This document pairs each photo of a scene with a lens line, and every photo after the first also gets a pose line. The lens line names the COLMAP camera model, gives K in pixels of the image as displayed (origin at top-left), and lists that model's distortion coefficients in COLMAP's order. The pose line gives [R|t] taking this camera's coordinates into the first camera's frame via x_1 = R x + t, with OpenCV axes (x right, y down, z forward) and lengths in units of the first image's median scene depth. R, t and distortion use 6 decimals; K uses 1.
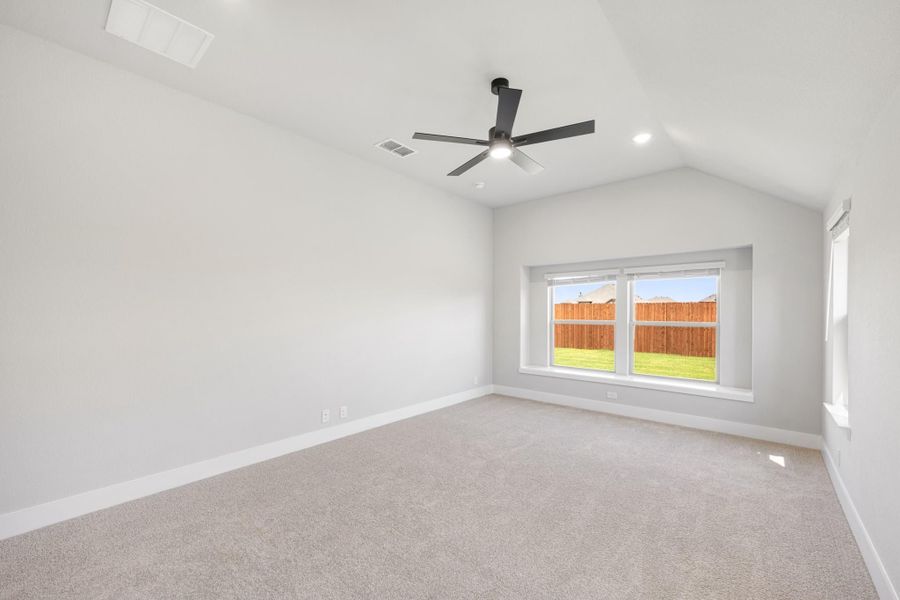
lens RADIAL K [[370.7, 0, 444.6], [0, 370.7, 306.2], [0, 0, 1]] dist [-0.000011, 0.000635]
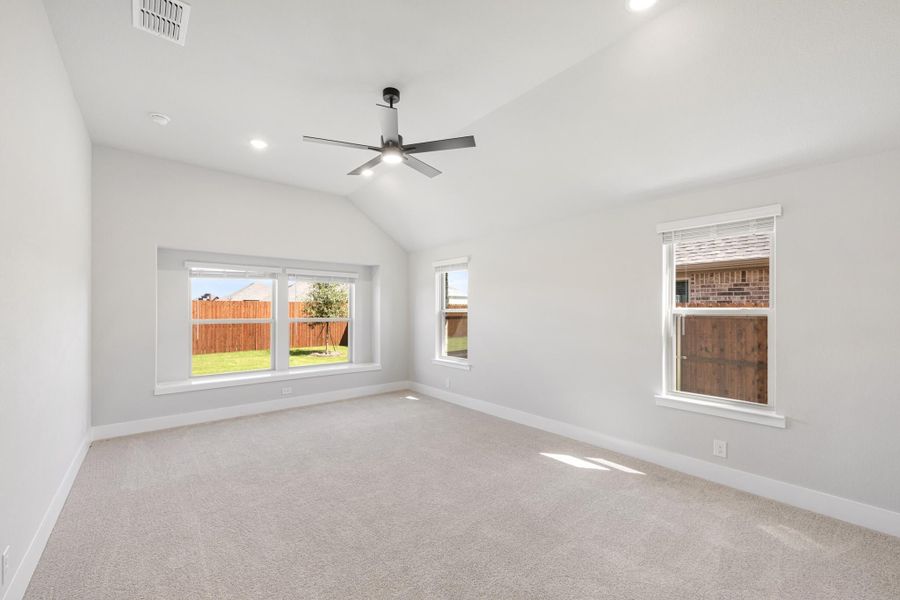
lens RADIAL K [[370.7, 0, 451.3], [0, 370.7, 305.9], [0, 0, 1]] dist [-0.000011, 0.000635]
pose [[0.140216, 0.008626, 0.990083, -0.476233], [-0.015378, 0.999860, -0.006533, 0.003558], [-0.990002, -0.014309, 0.140329, 0.379778]]
